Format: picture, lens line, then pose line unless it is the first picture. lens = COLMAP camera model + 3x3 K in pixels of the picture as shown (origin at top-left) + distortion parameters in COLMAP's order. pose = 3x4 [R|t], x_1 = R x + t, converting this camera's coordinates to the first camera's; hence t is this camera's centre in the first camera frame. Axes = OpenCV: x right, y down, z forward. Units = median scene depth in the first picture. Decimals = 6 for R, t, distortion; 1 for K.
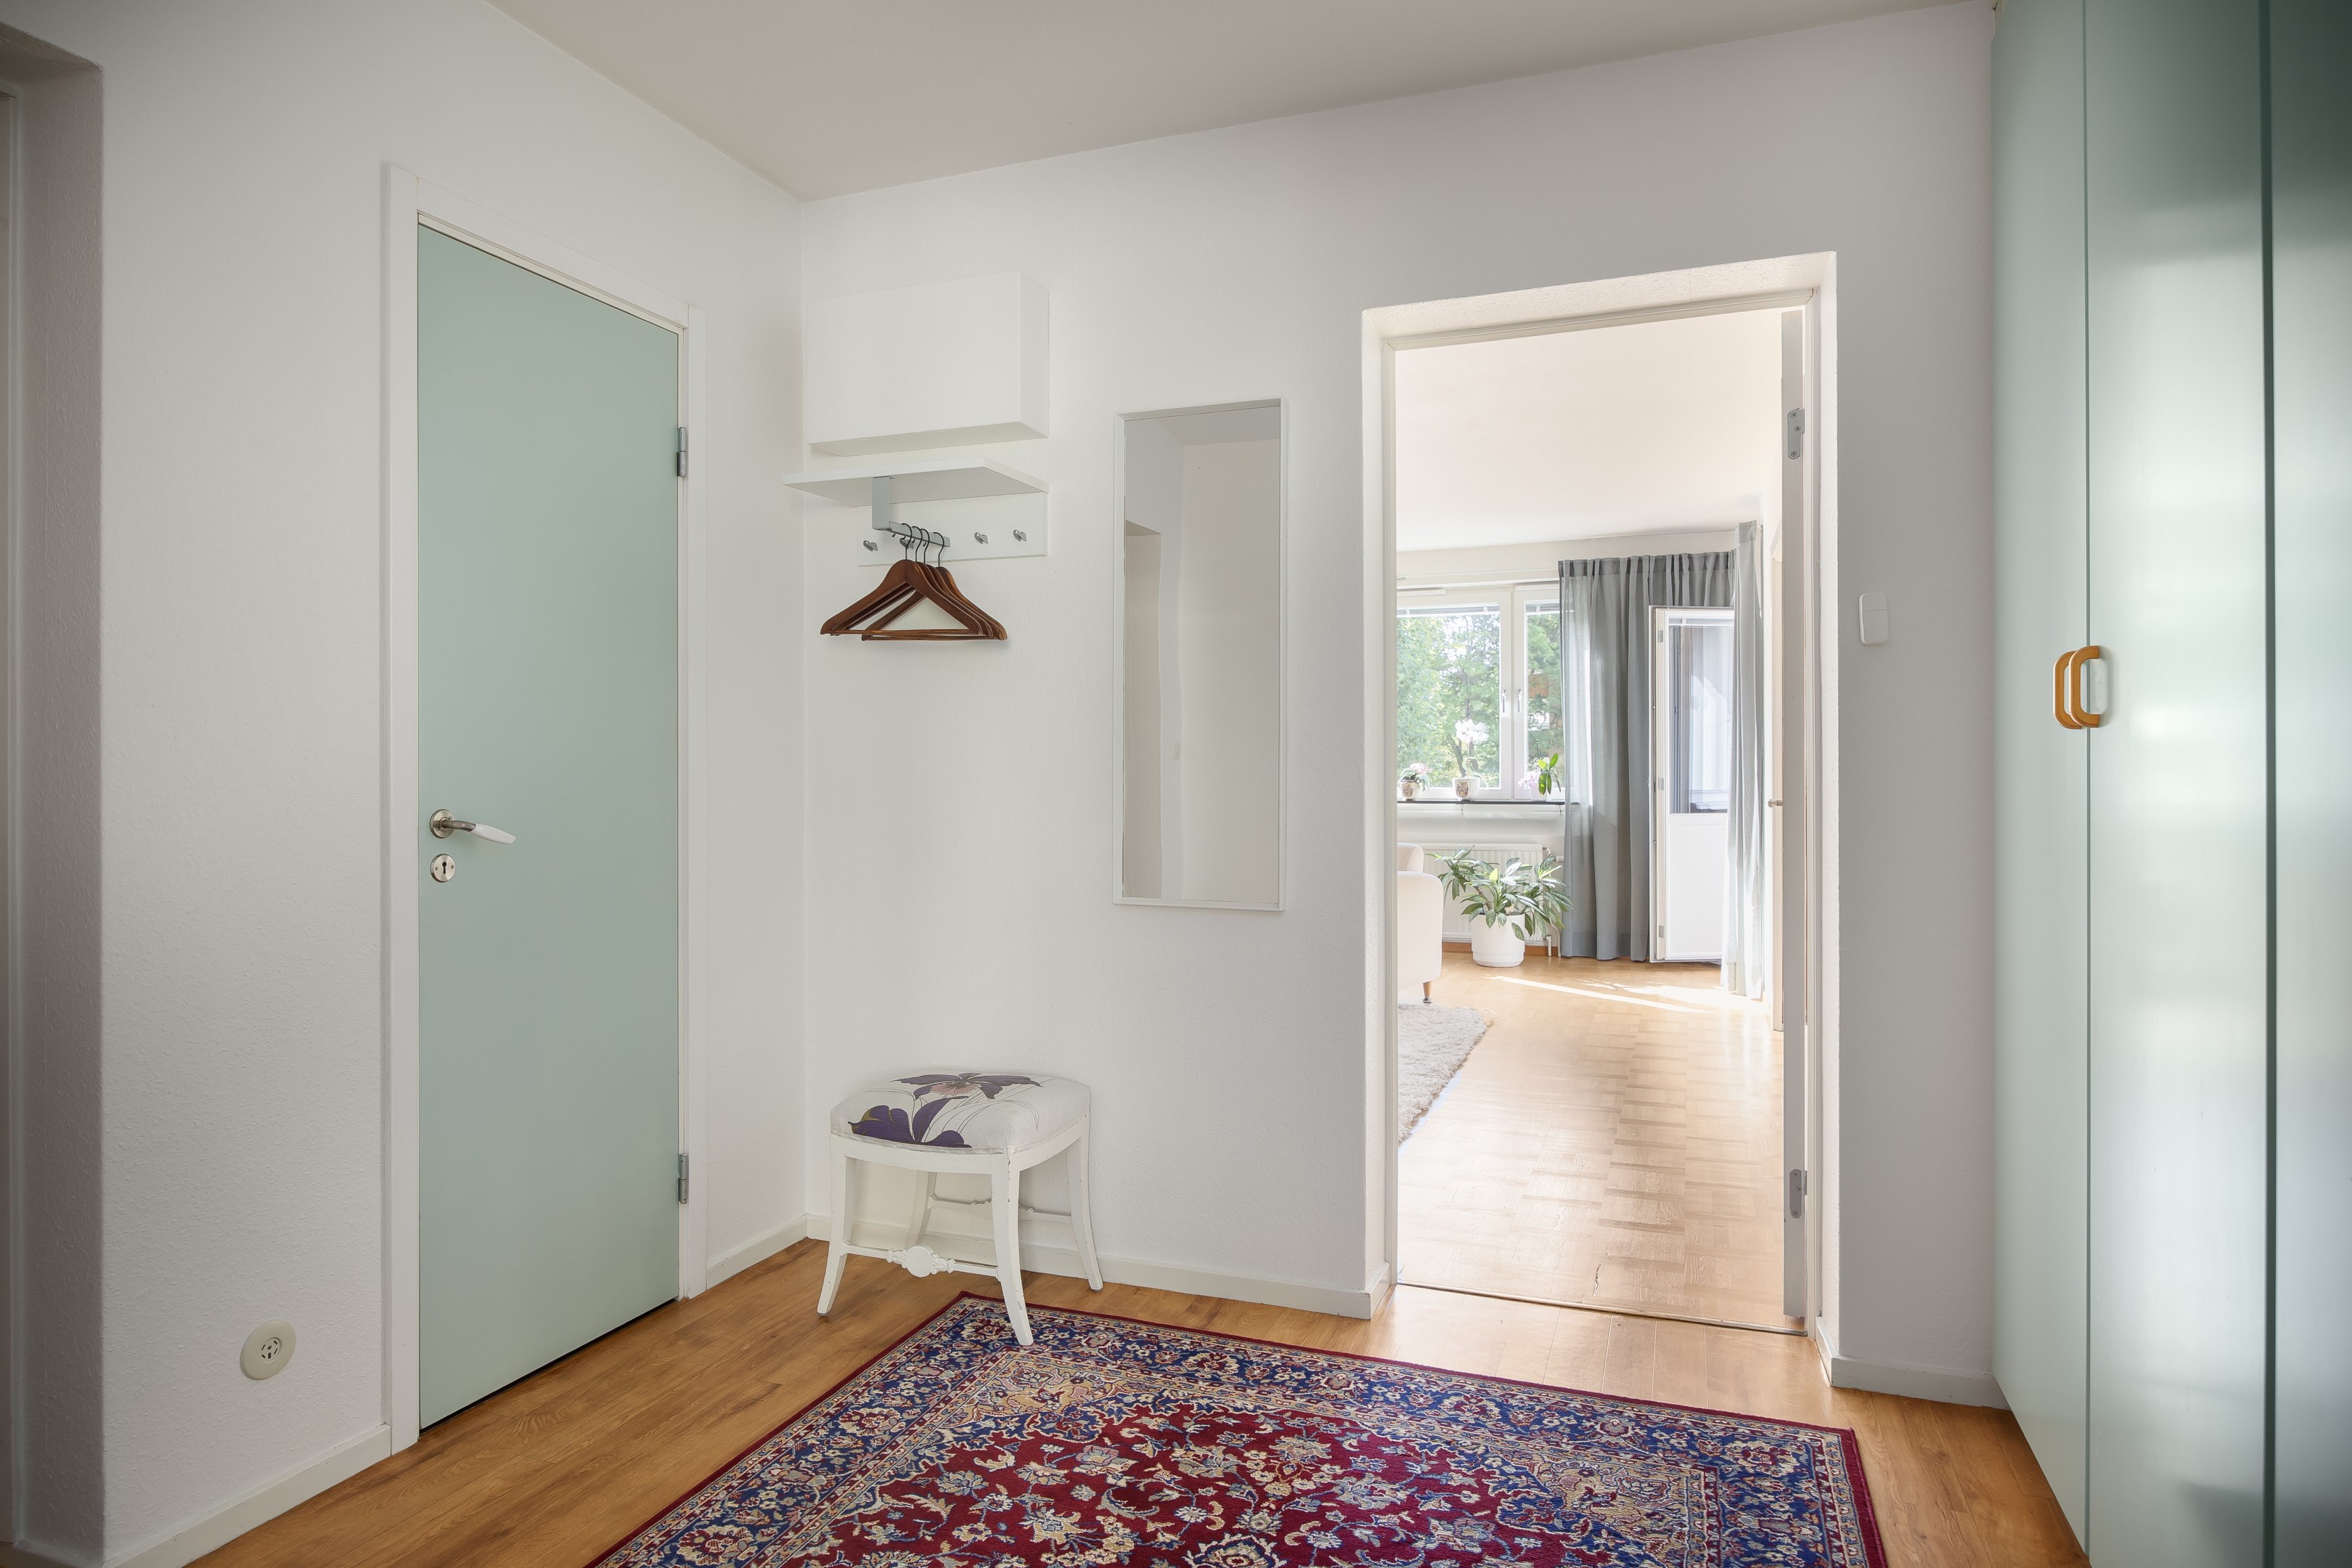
lens RADIAL K [[1343.4, 0, 1183.1], [0, 1343.4, 773.2], [0, 0, 1]] dist [-0.000586, 0.000211]
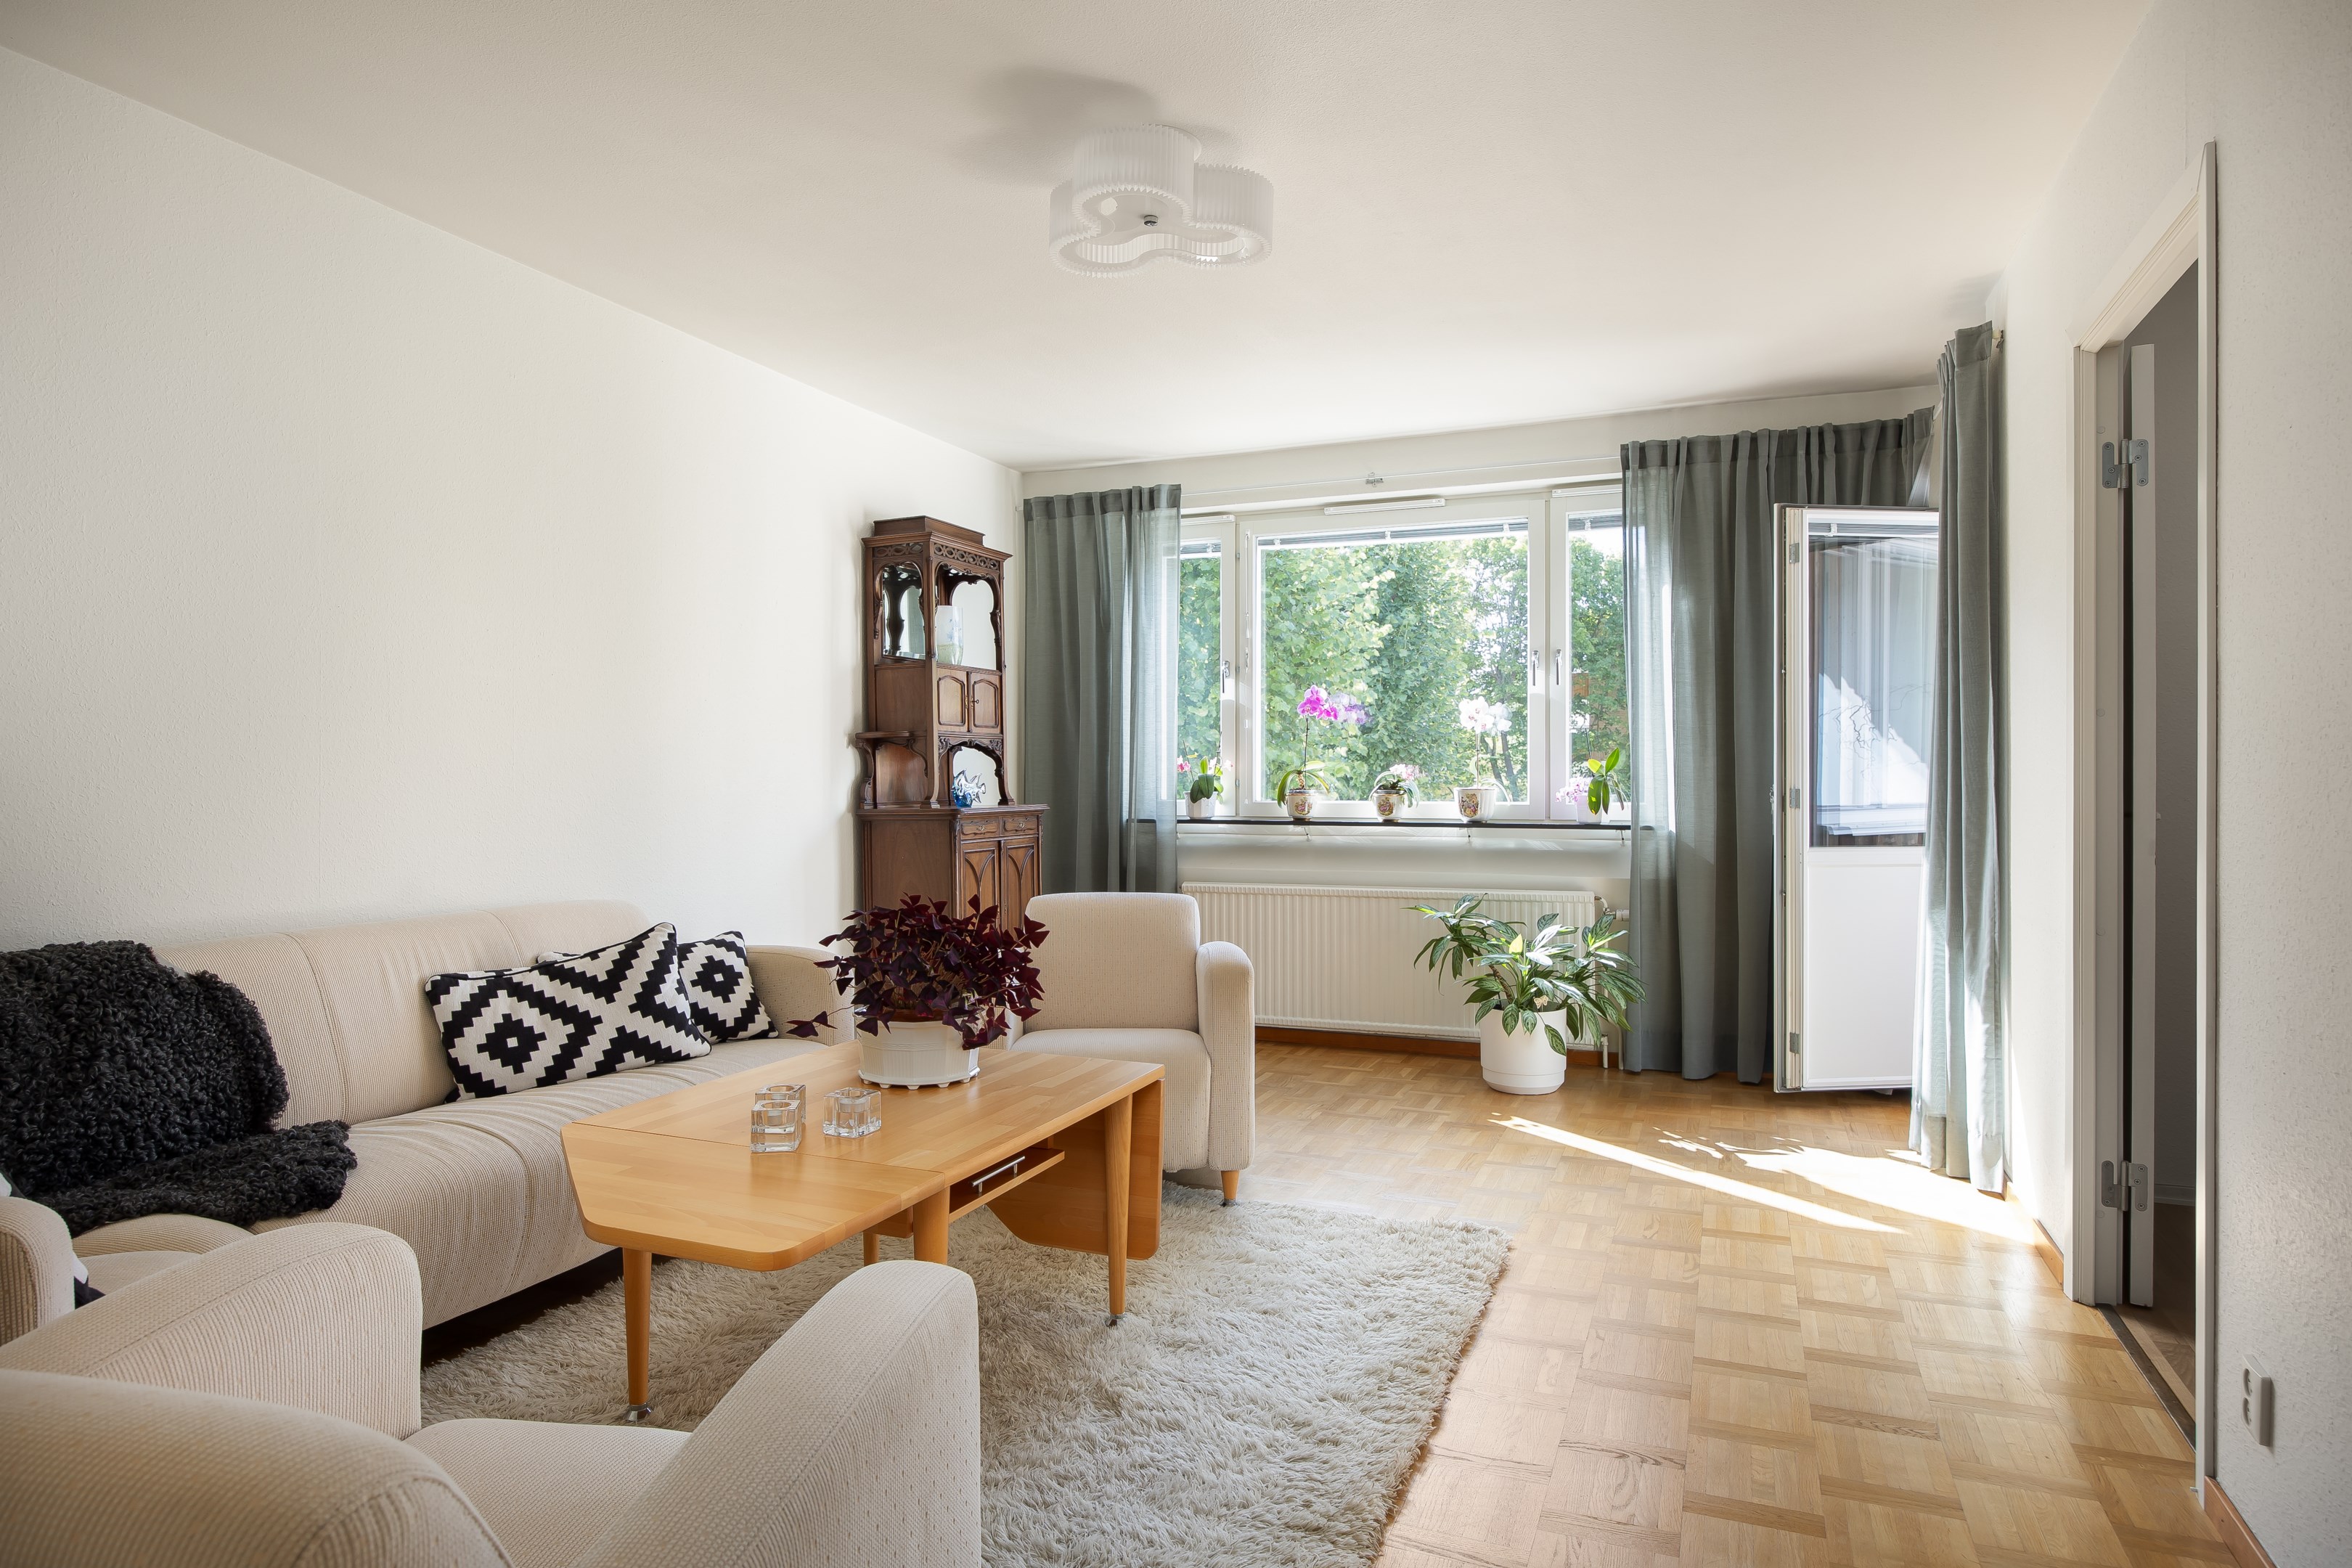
lens RADIAL K [[1373.9, 0, 1176.0], [0, 1373.9, 784.0], [0, 0, 1]] dist [-0.002000, -0.000493]
pose [[0.999679, 0.000961, -0.025300, 0.087959], [-0.000843, 0.999989, 0.004663, -0.001041], [0.025305, -0.004640, 0.999669, 0.353386]]
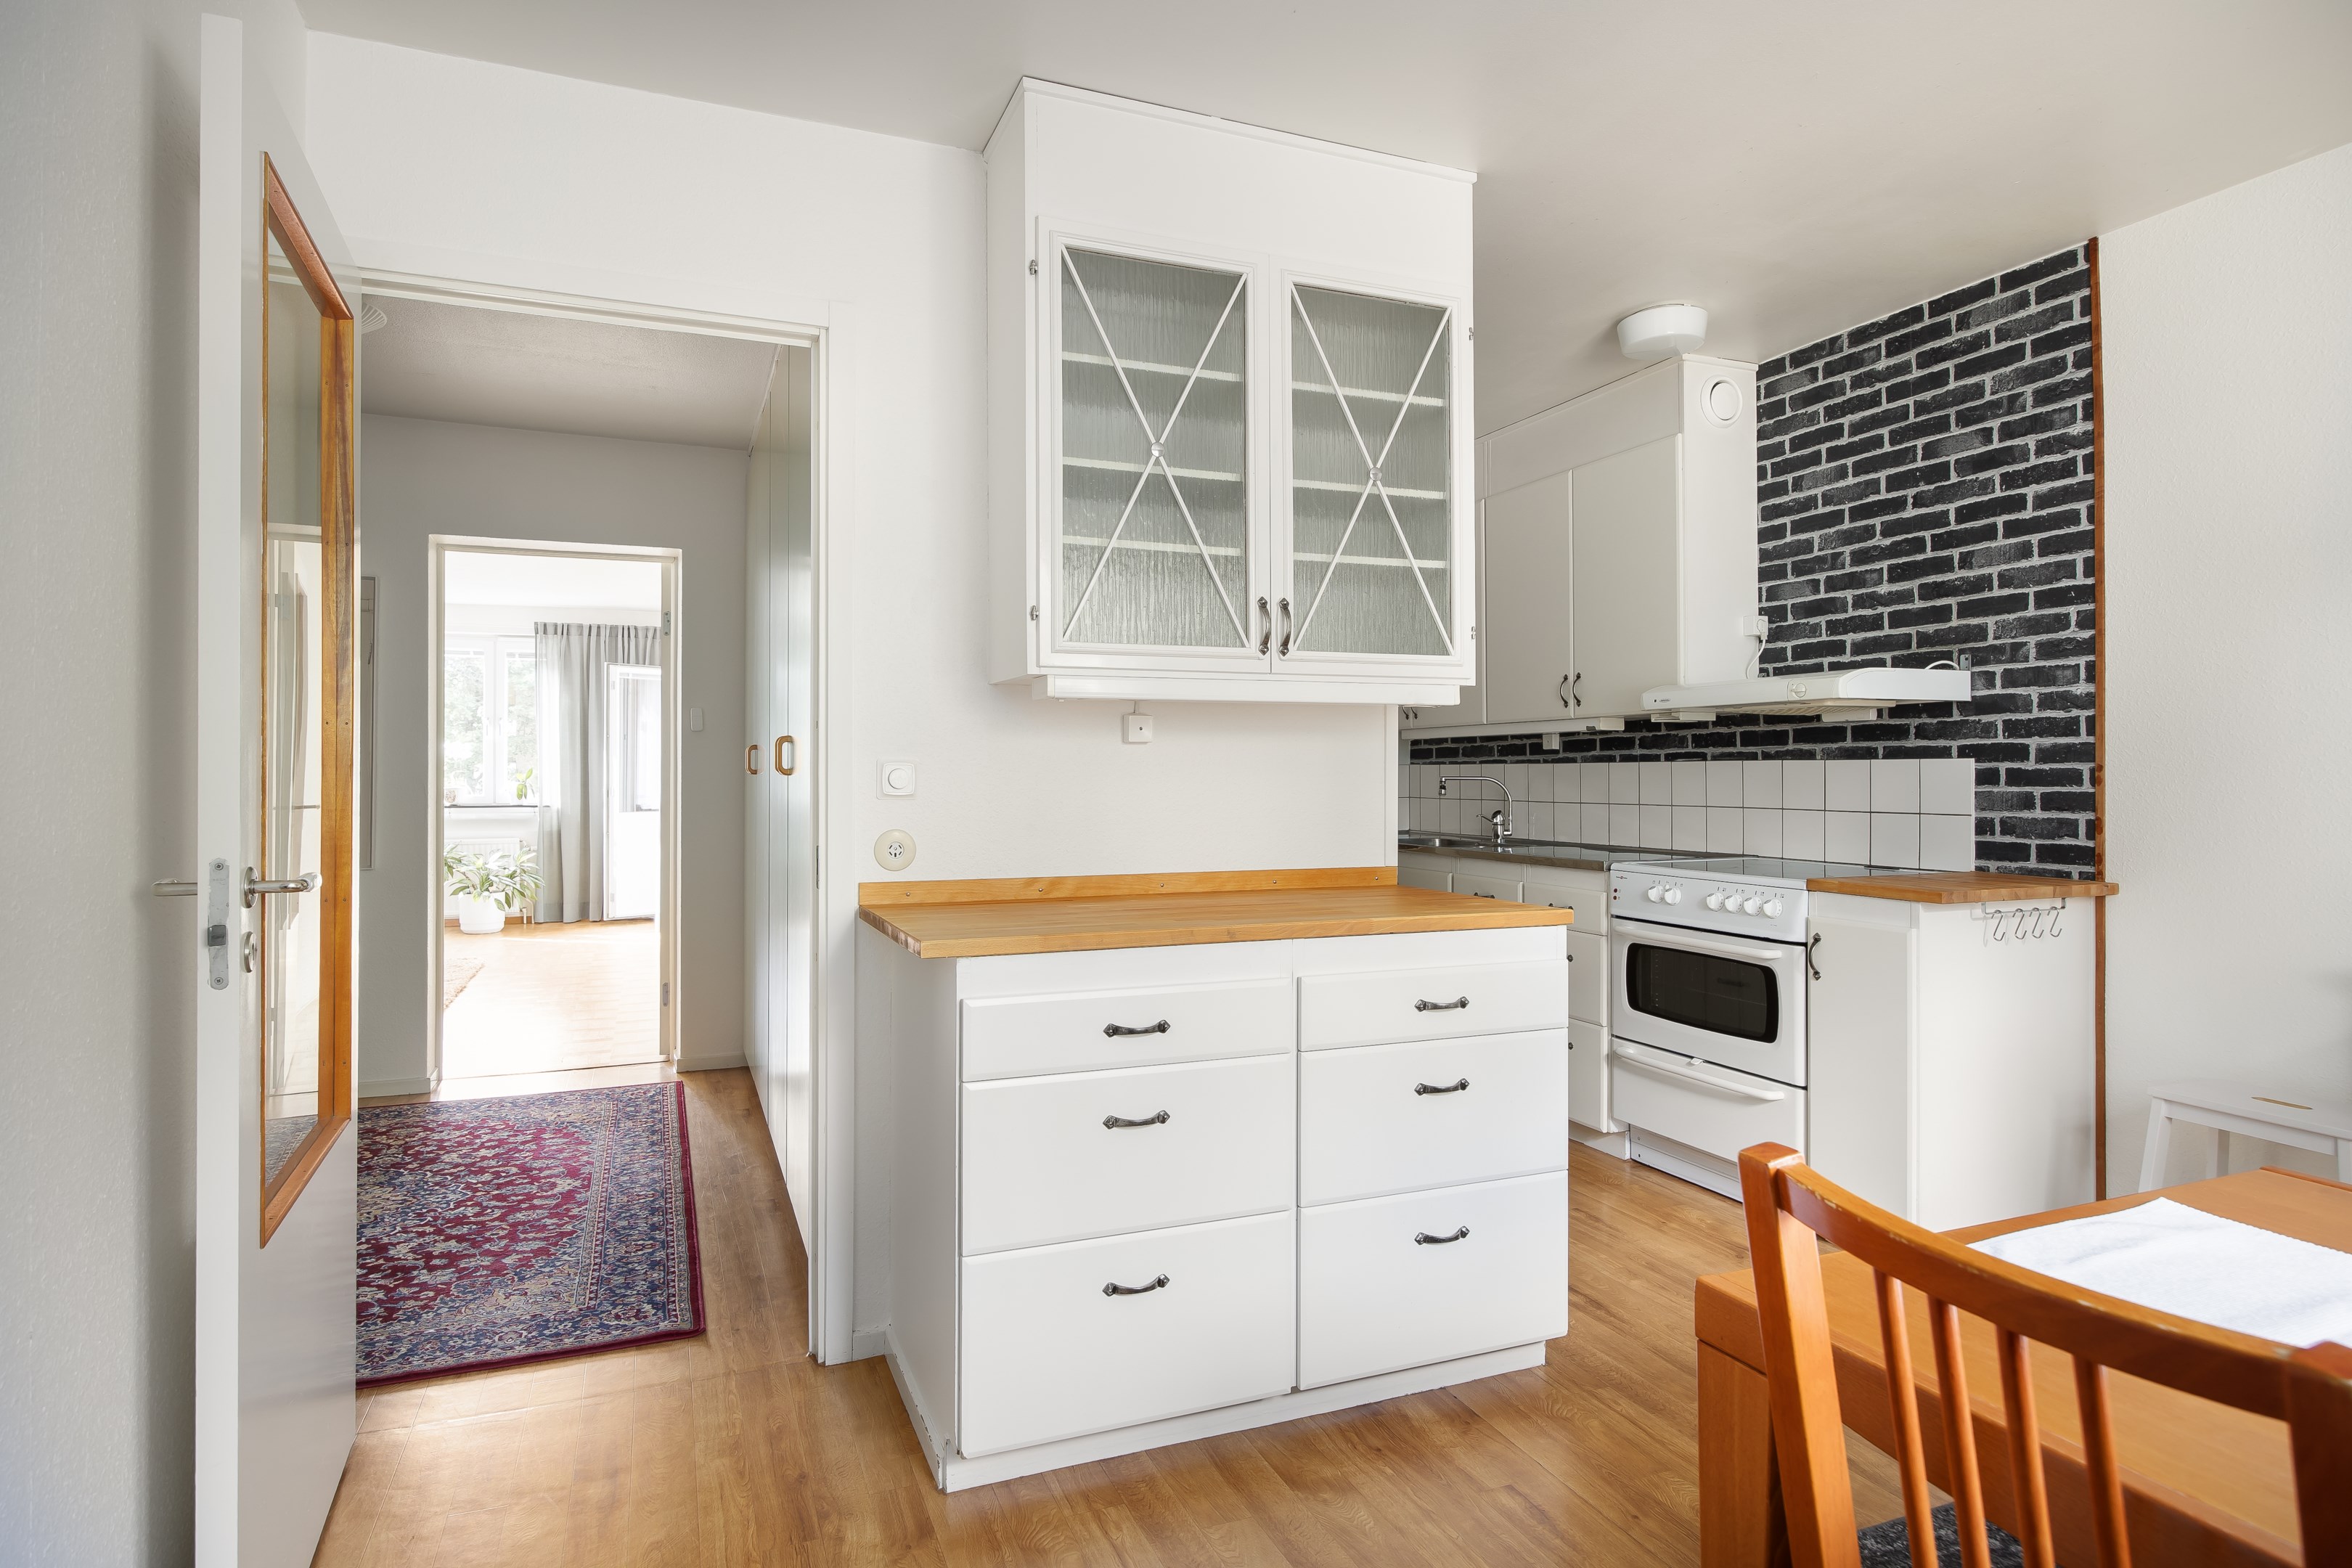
lens RADIAL K [[1268.9, 0, 1165.1], [0, 1268.9, 765.2], [0, 0, 1]] dist [-0.004148, -0.001112]
pose [[0.737632, 0.008169, 0.675153, -0.102072], [-0.002424, 0.999952, -0.009452, -0.007684], [-0.675198, 0.005336, 0.737617, -0.332626]]
